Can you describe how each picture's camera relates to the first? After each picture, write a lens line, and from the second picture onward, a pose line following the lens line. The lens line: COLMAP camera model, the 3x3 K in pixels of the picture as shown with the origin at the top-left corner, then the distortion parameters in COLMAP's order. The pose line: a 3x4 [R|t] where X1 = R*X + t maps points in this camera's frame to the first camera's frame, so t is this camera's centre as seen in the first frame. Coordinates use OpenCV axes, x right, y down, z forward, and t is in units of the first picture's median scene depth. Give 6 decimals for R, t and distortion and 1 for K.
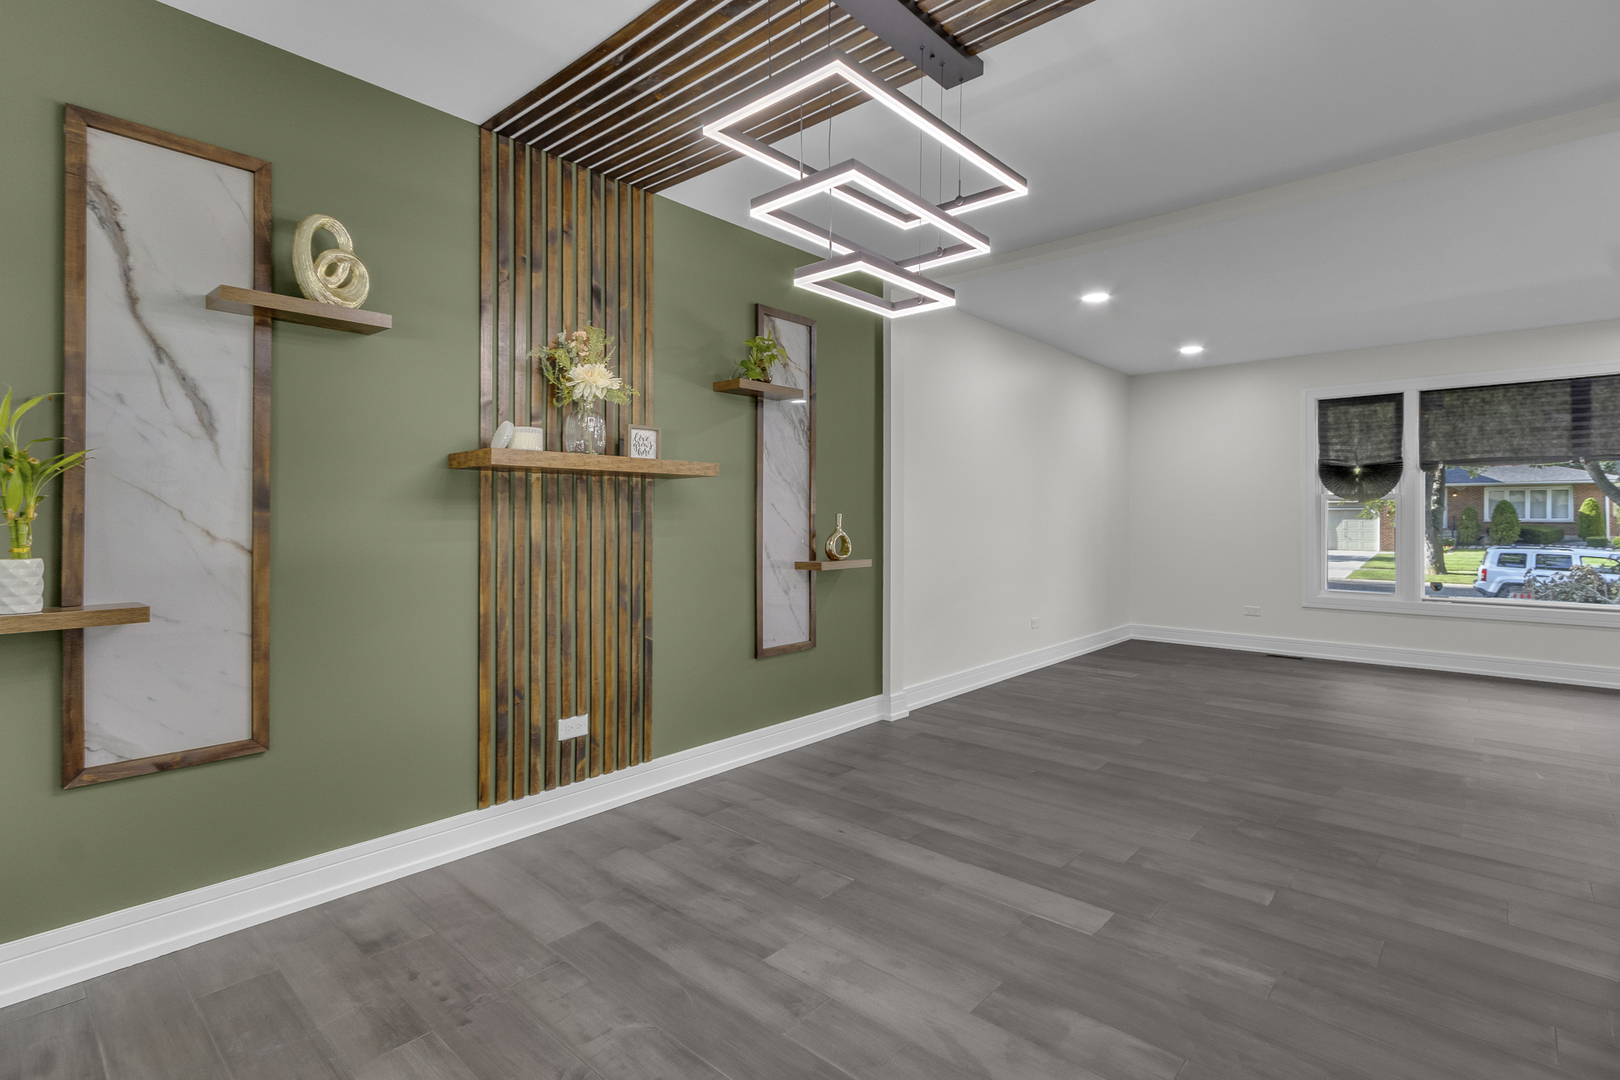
lens RADIAL K [[768.8, 0, 800.1], [0, 768.8, 515.9], [0, 0, 1]] dist [0.000641, -0.000175]
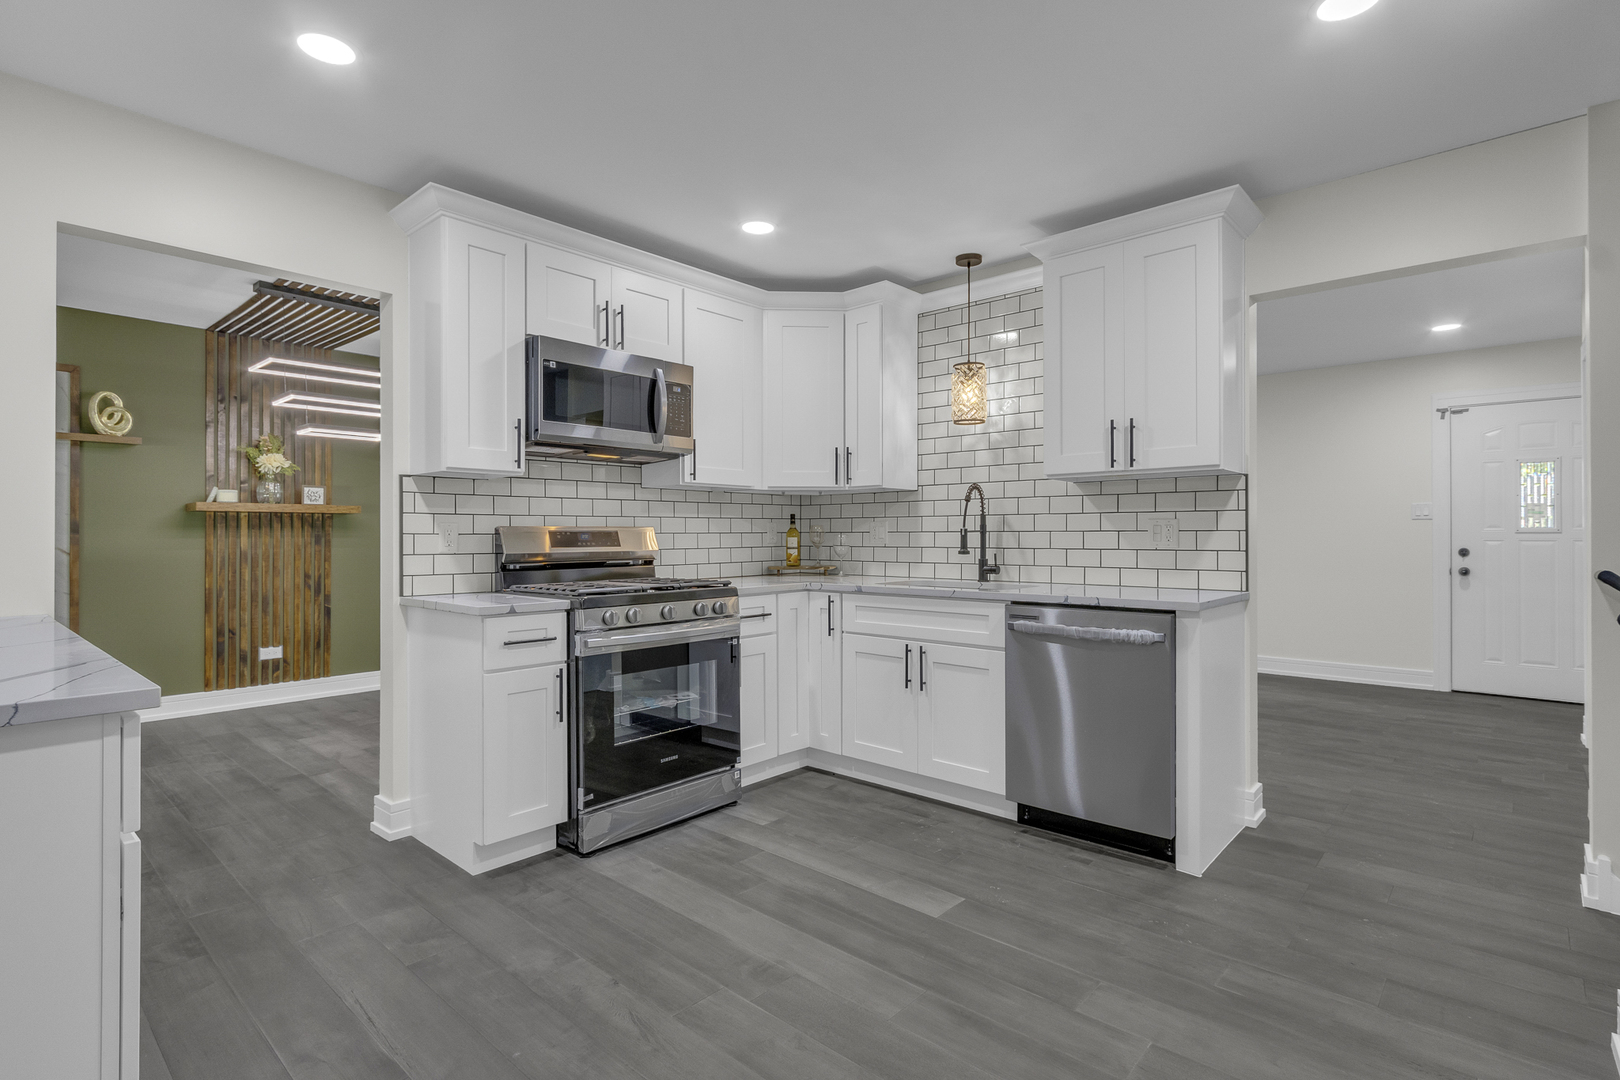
lens RADIAL K [[789.3, 0, 812.1], [0, 789.3, 531.2], [0, 0, 1]] dist [-0.001876, -0.001053]
pose [[0.999993, -0.000342, -0.003747, 1.038437], [0.000341, 1.000000, -0.000281, -0.010766], [0.003748, 0.000280, 0.999993, -0.894961]]
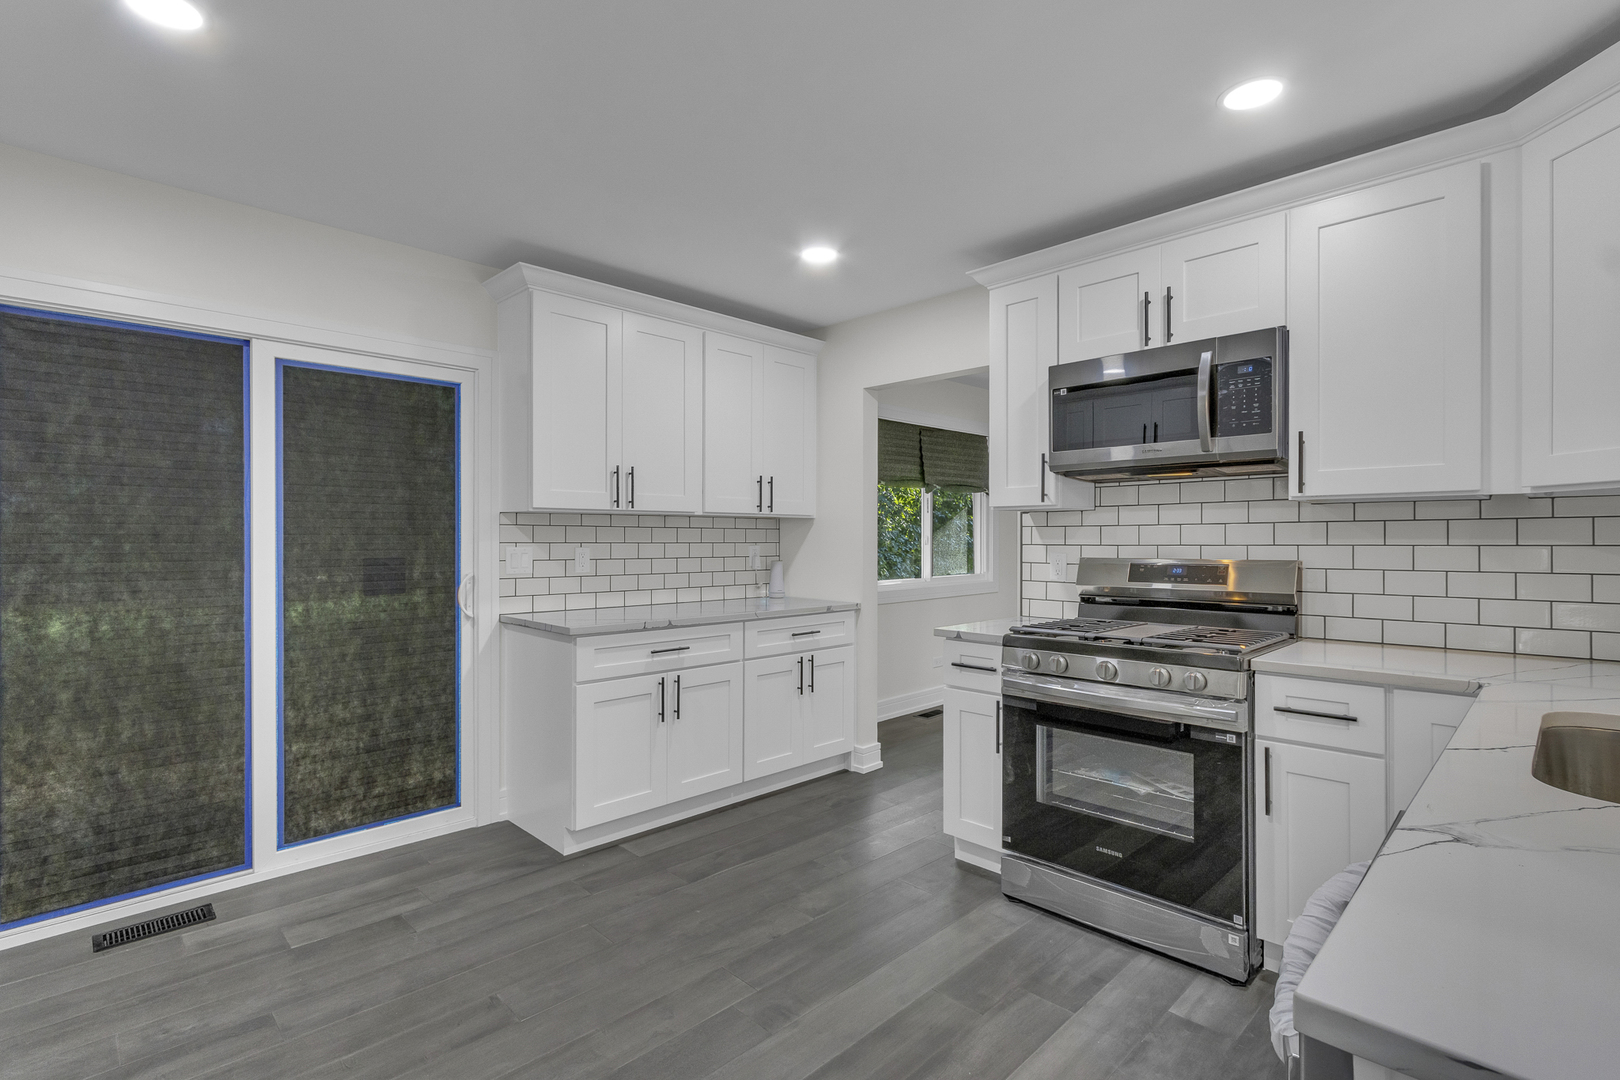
lens RADIAL K [[754.6, 0, 802.9], [0, 754.6, 529.7], [0, 0, 1]] dist [0.000437, -0.000754]
pose [[-0.073400, -0.011121, -0.997241, 1.722505], [0.006452, 0.999912, -0.011625, -0.049009], [0.997282, -0.007288, -0.073322, -0.059379]]
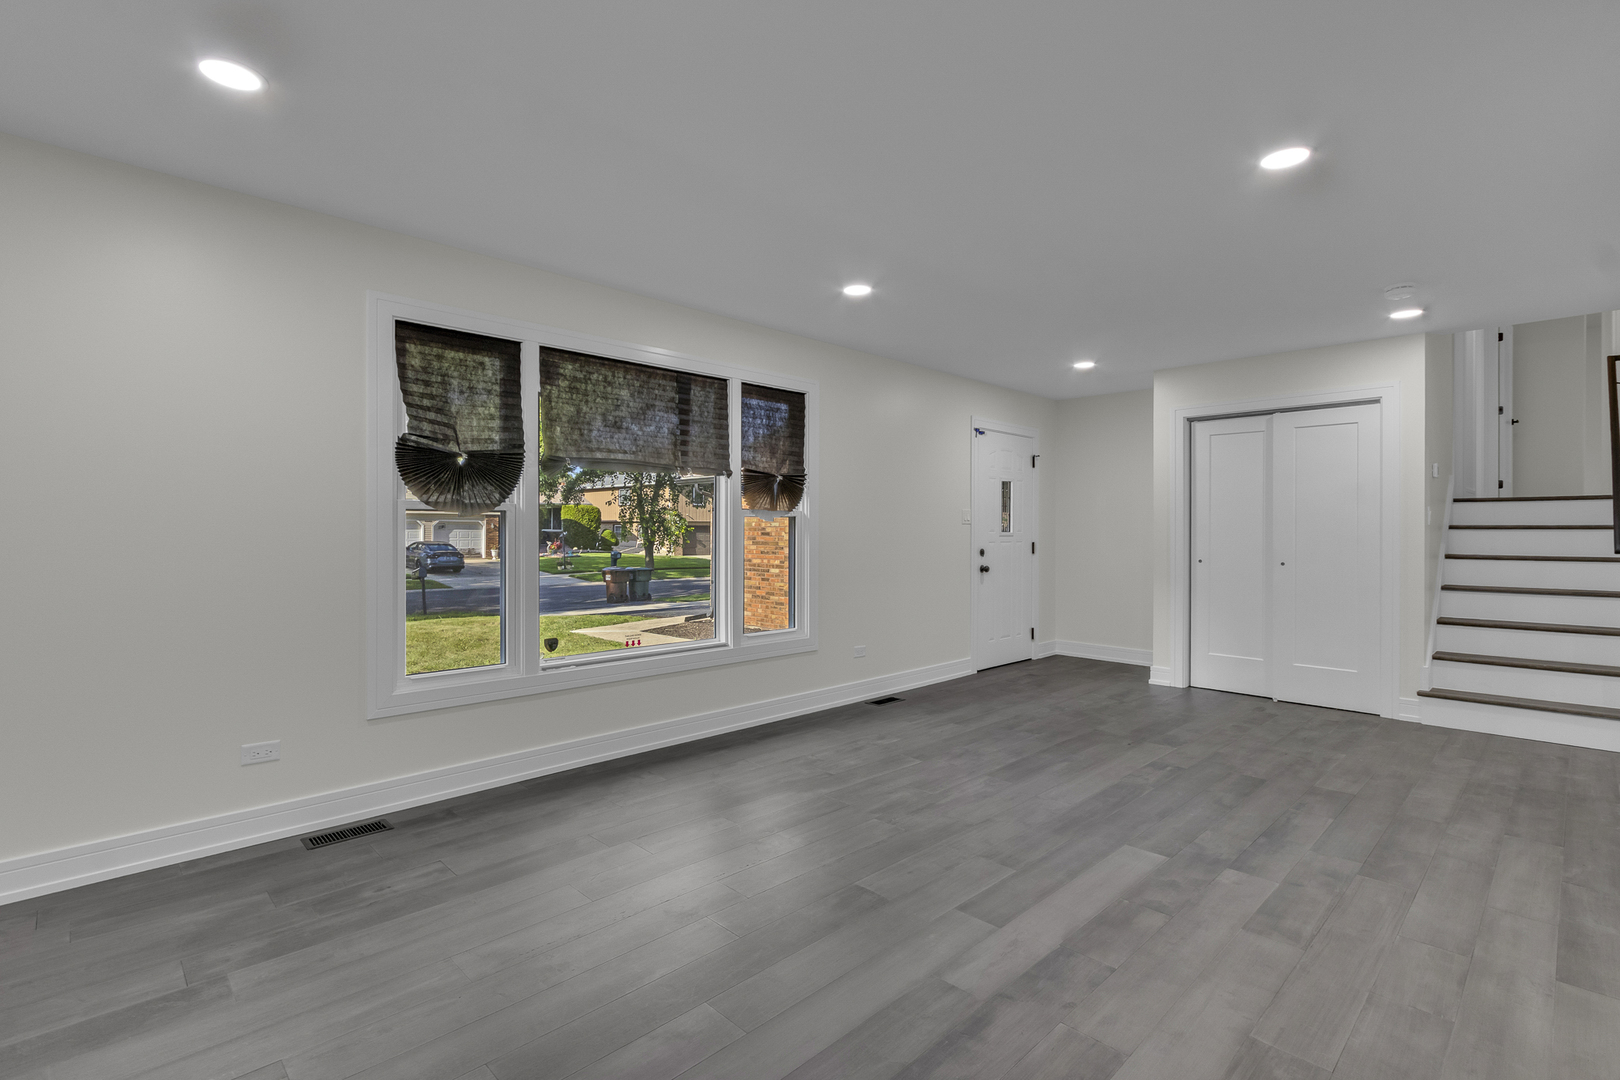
lens RADIAL K [[754.6, 0, 802.9], [0, 754.6, 529.7], [0, 0, 1]] dist [0.000437, -0.000754]
pose [[0.060737, -0.002189, 0.998151, 0.406857], [-0.007126, 0.999971, 0.002626, -0.025912], [-0.998128, -0.007272, 0.060719, 1.587755]]
